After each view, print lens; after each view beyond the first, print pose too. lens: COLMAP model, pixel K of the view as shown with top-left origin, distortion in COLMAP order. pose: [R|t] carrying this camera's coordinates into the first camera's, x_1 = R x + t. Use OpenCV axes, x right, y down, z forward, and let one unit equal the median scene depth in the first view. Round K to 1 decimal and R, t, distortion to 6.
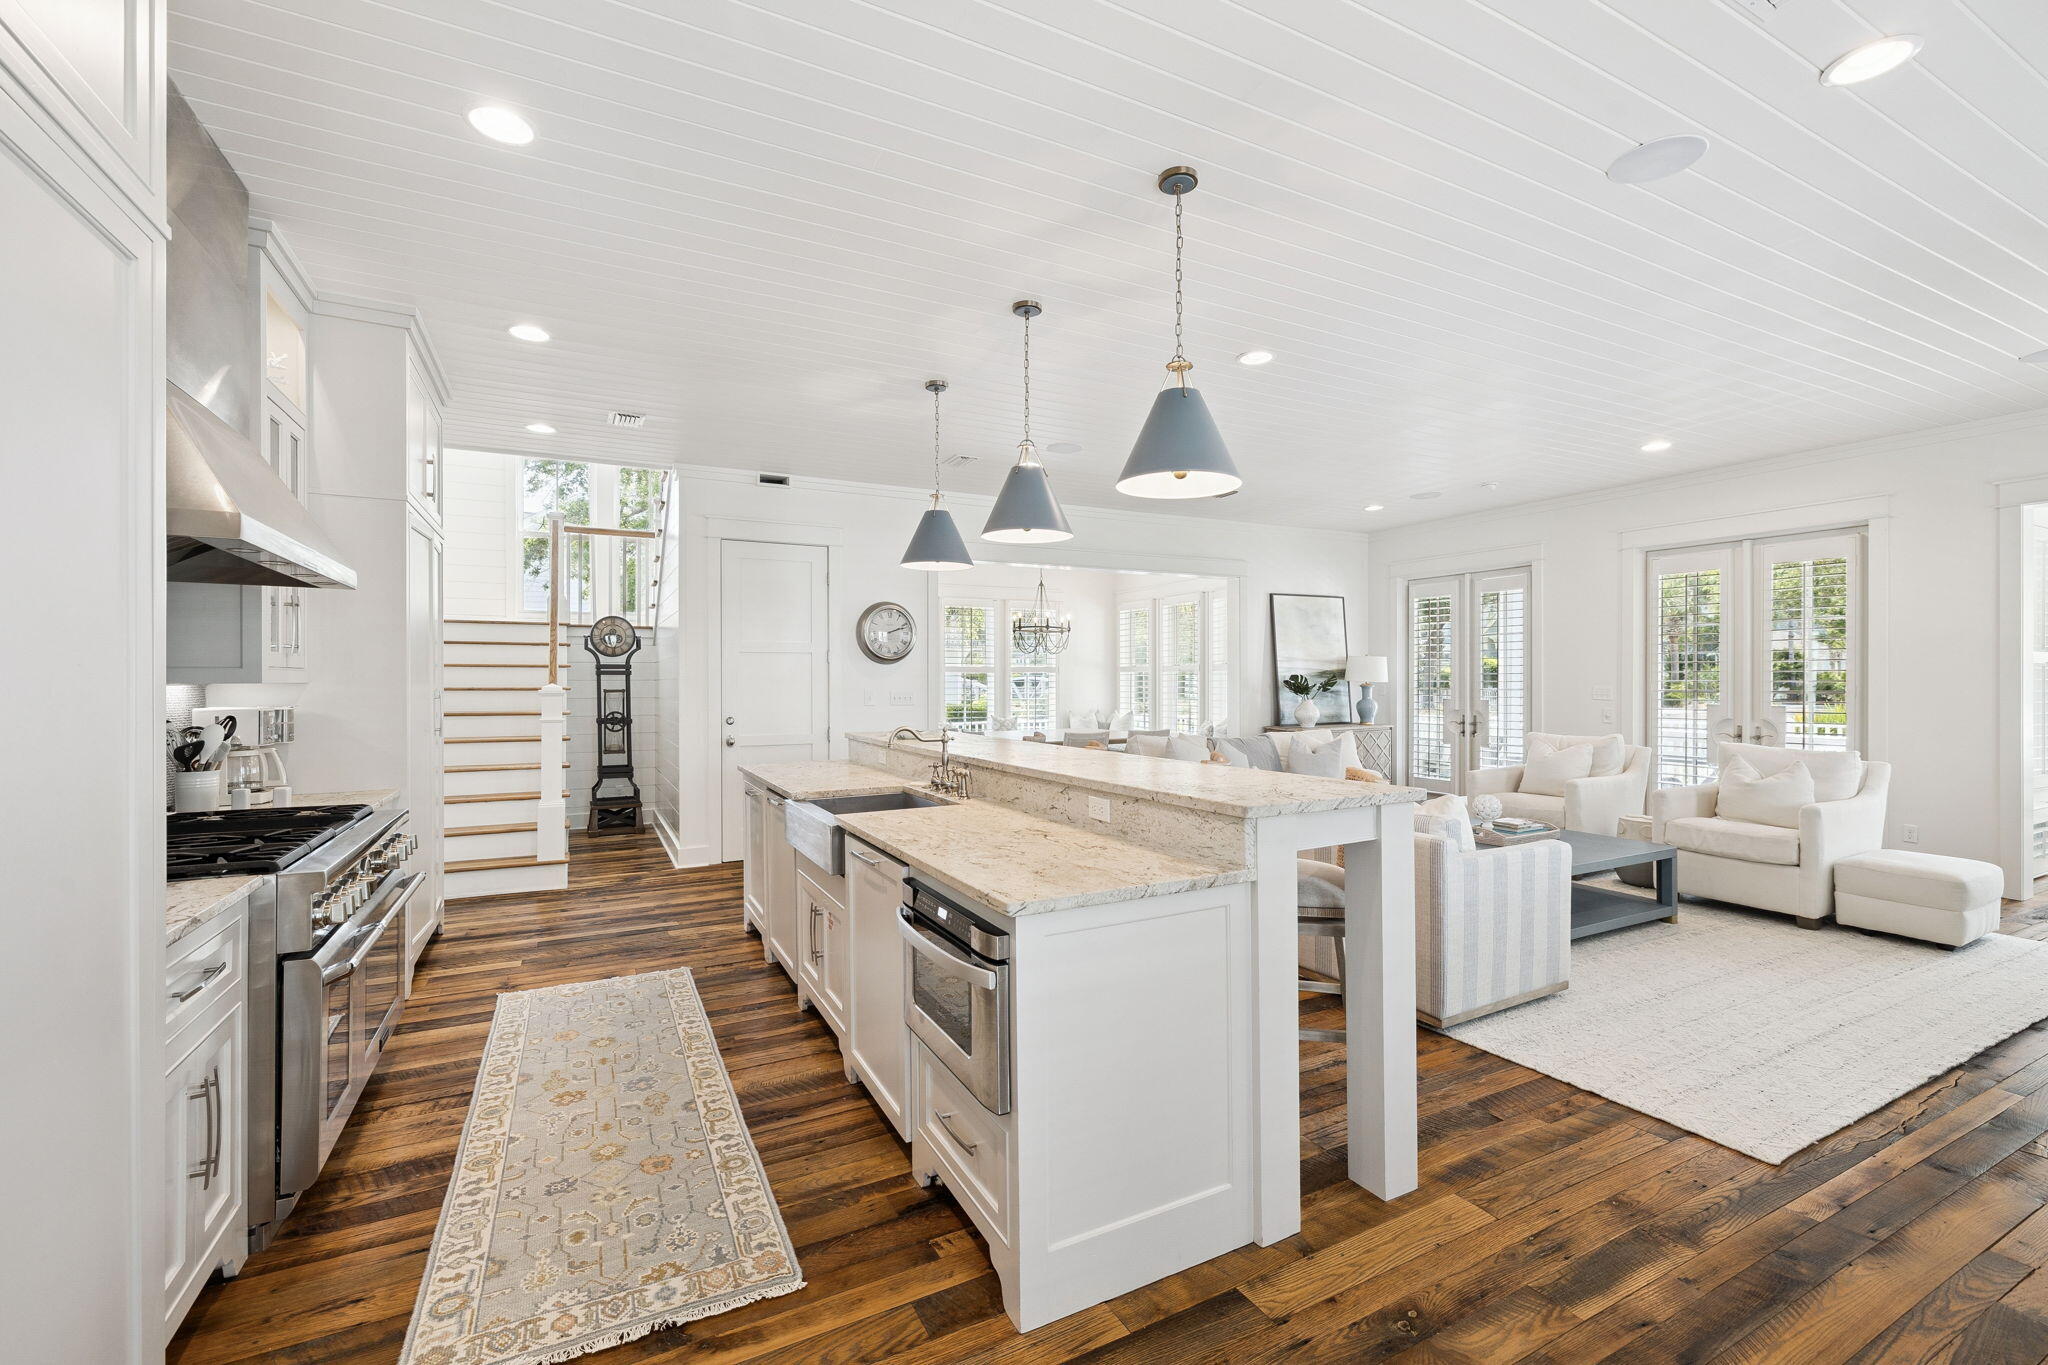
lens RADIAL K [[862.0, 0, 1015.6], [0, 862.0, 696.2], [0, 0, 1]] dist [-0.005924, 0.000199]
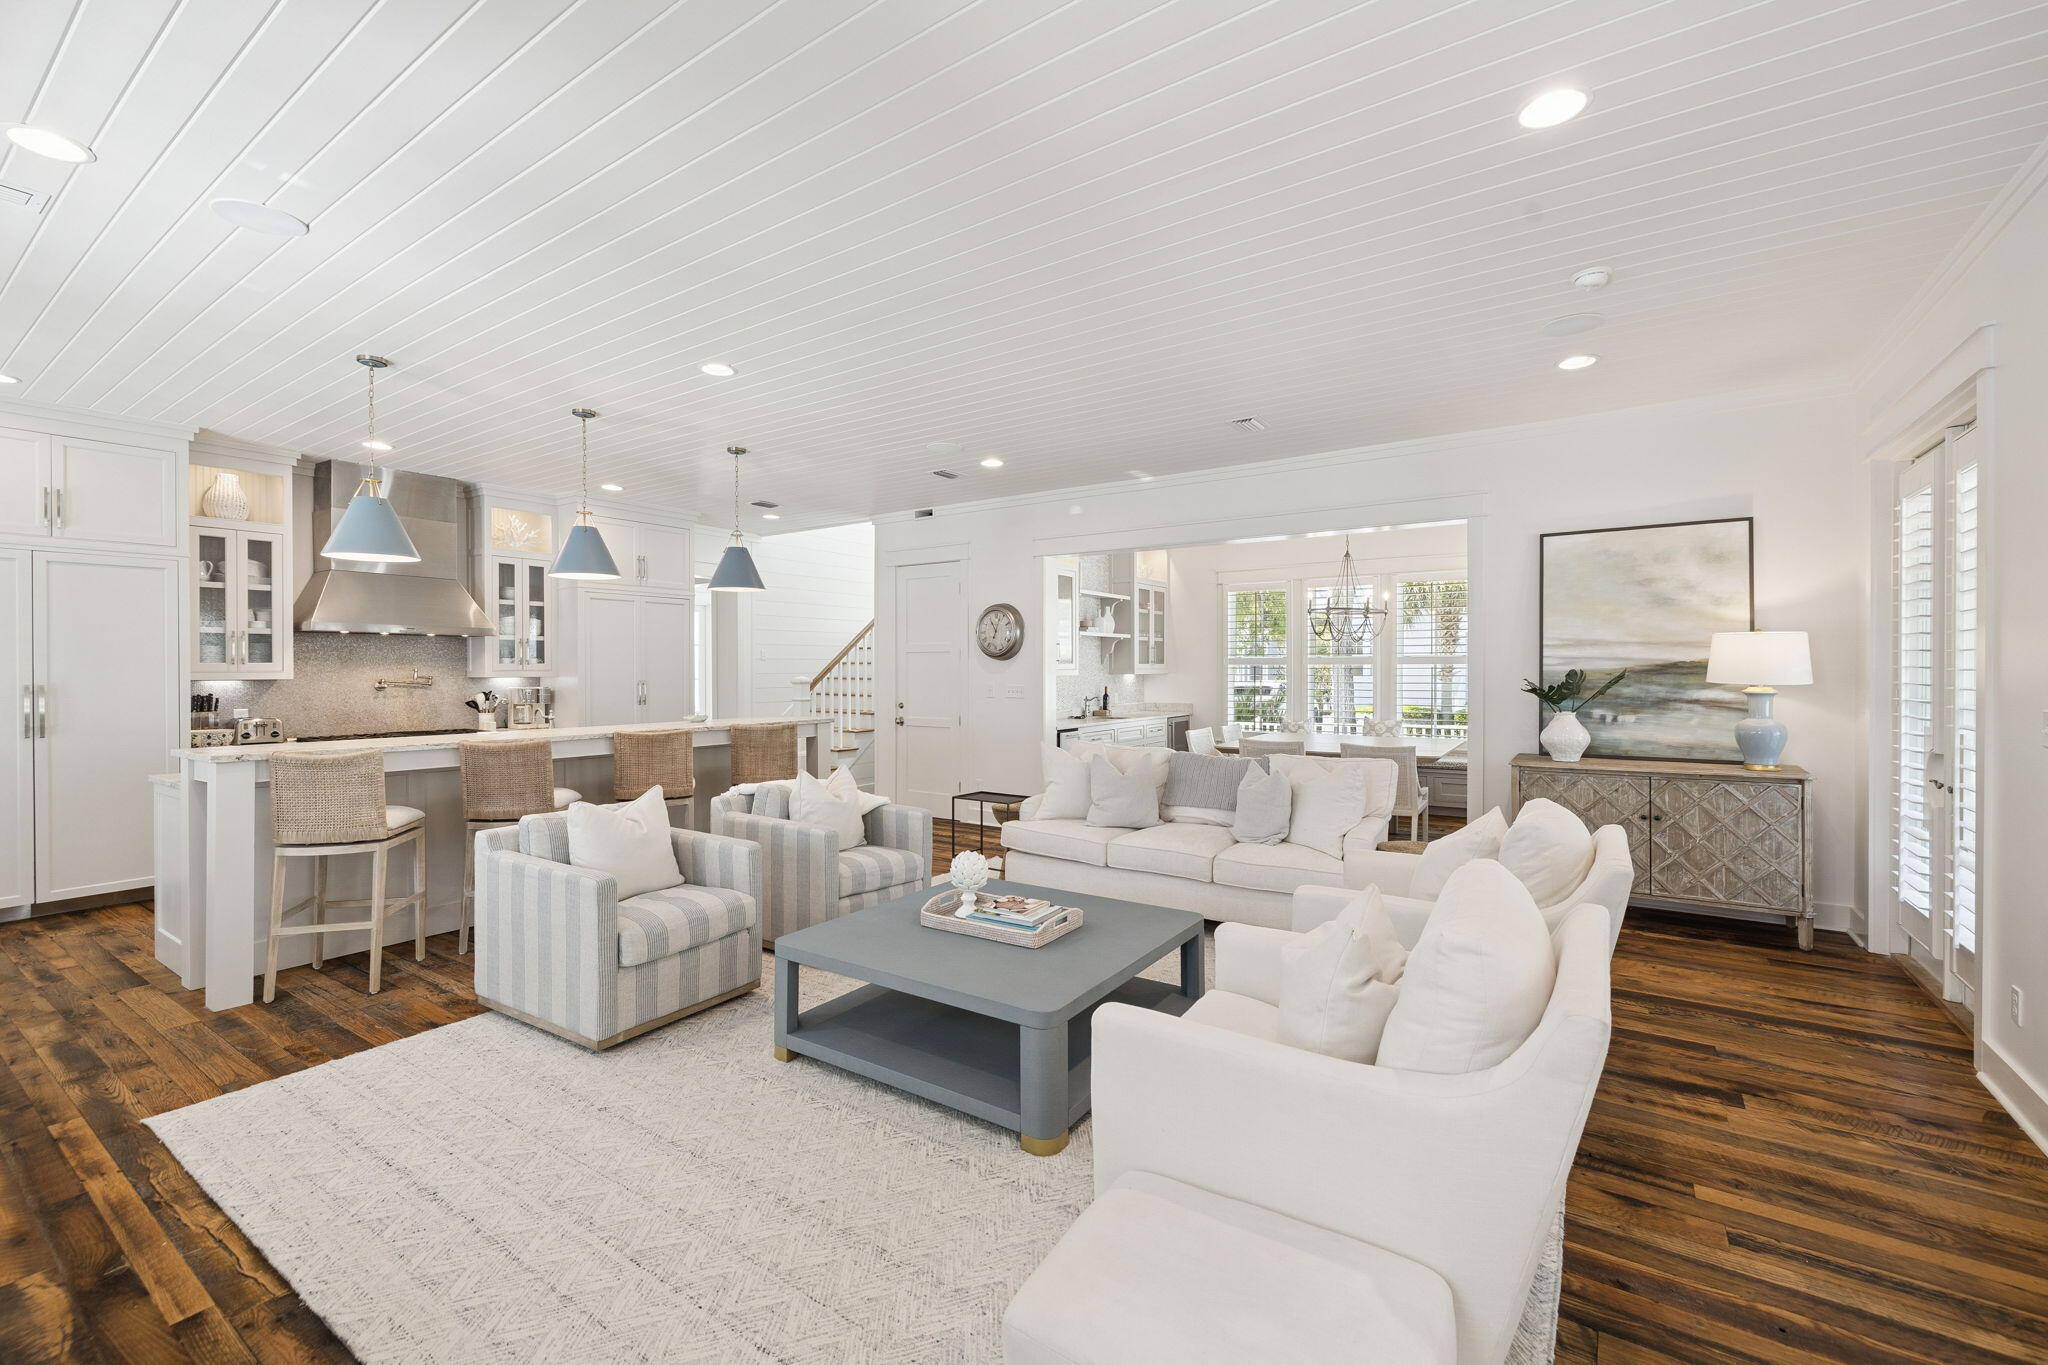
lens RADIAL K [[862.0, 0, 1030.7], [0, 862.0, 673.1], [0, 0, 1]] dist [-0.005924, 0.000199]
pose [[0.489892, 0.005394, -0.871767, 2.104697], [-0.015379, 0.999879, -0.002456, -0.047777], [0.871648, 0.014610, 0.489915, 1.261424]]
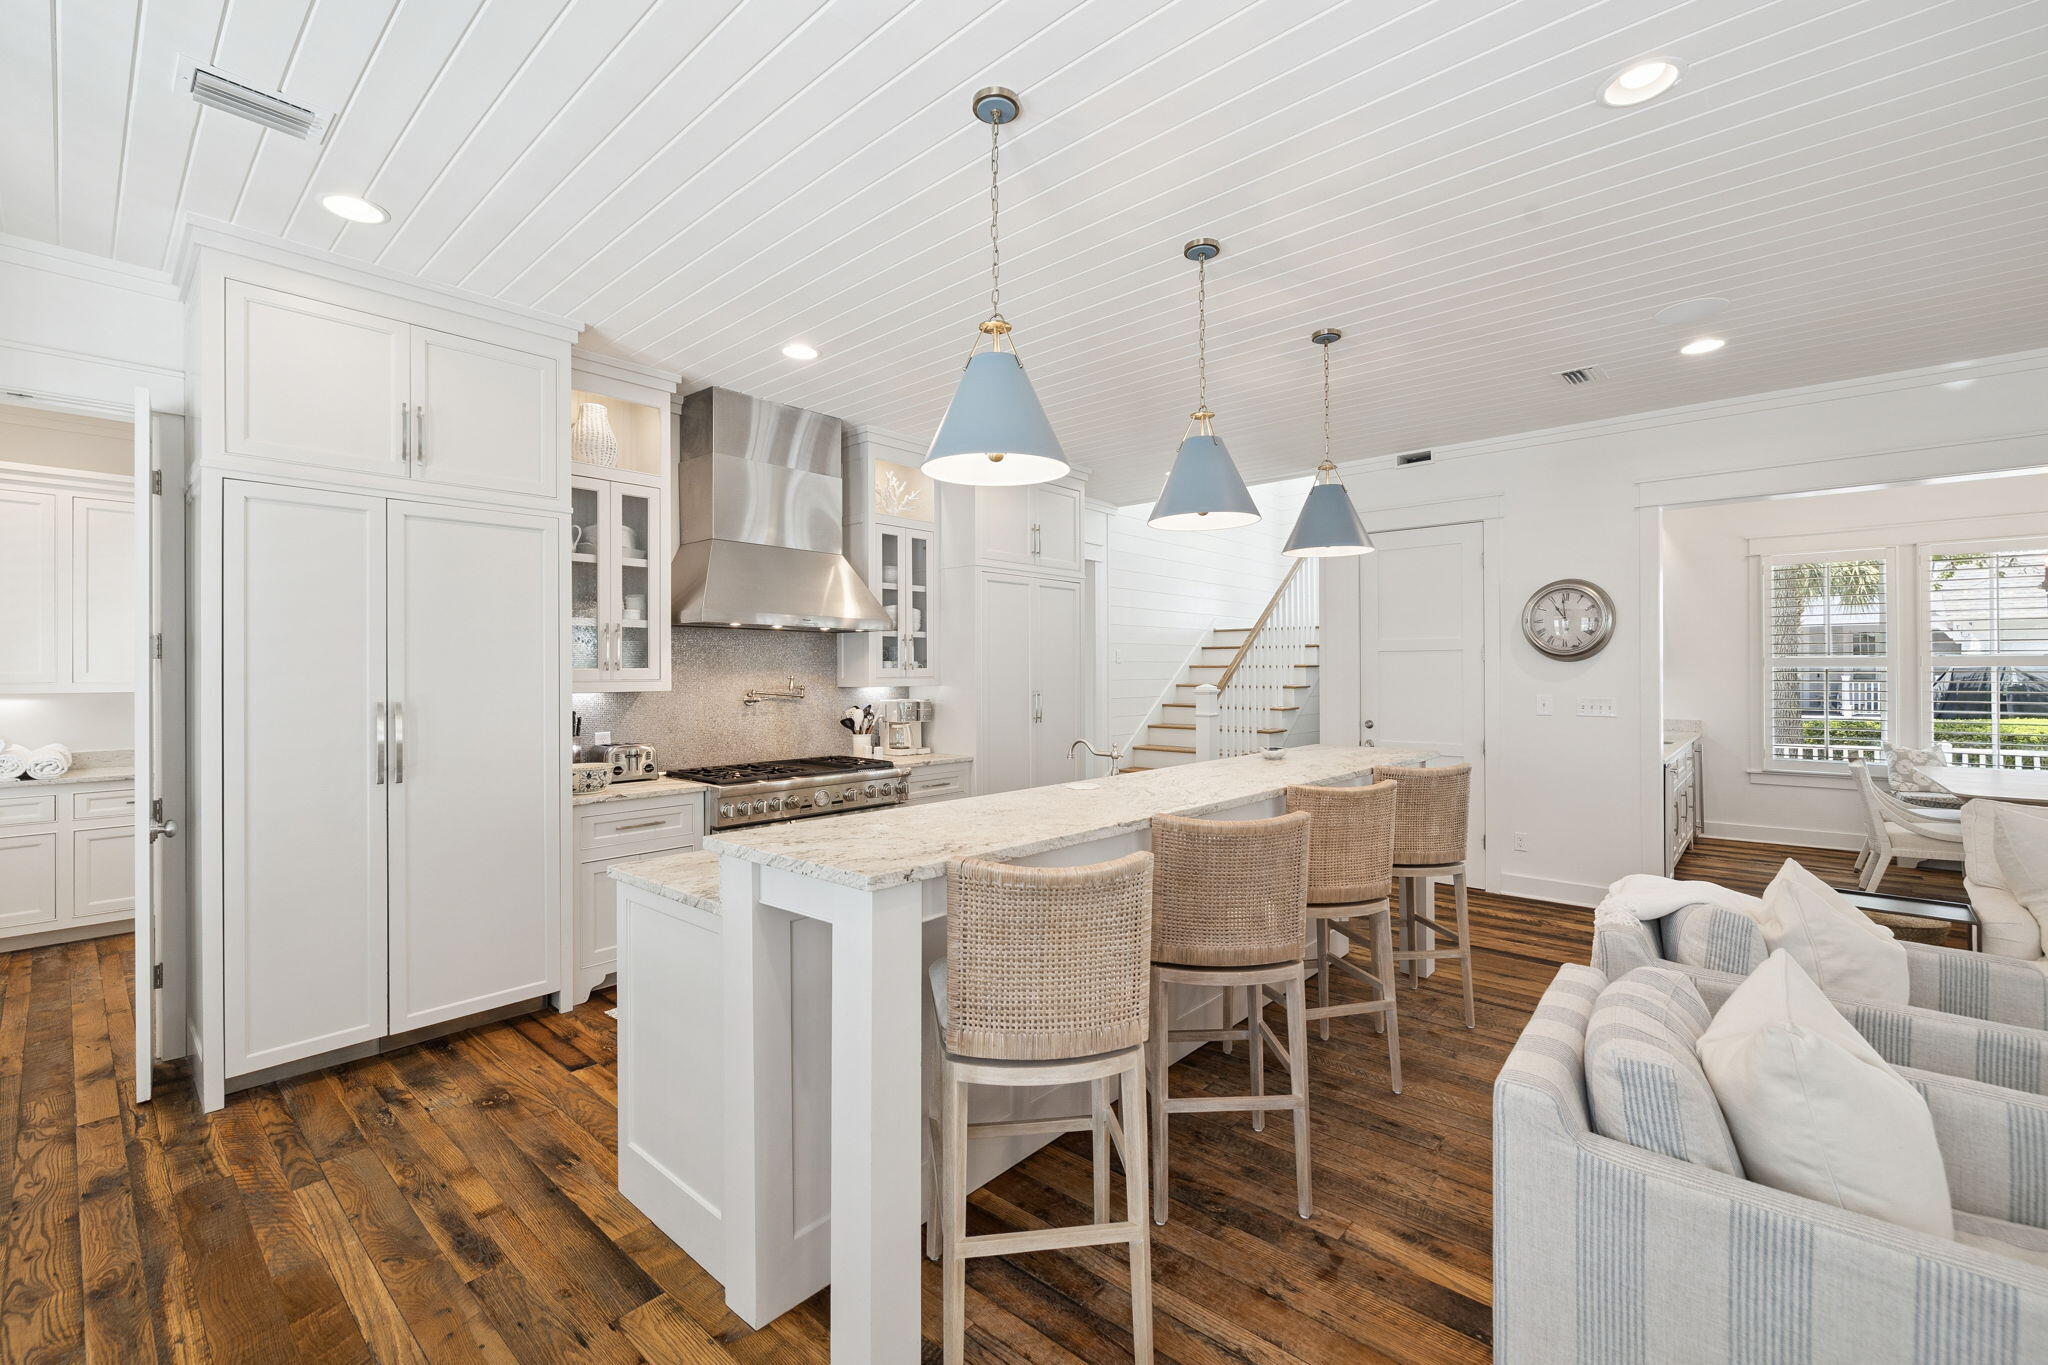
lens RADIAL K [[862.0, 0, 1011.0], [0, 862.0, 679.8], [0, 0, 1]] dist [-0.005924, 0.000199]
pose [[0.364527, 0.005972, -0.931174, 0.953427], [-0.014410, 0.999896, 0.000771, -0.038810], [0.931081, 0.013138, 0.364575, 0.690538]]
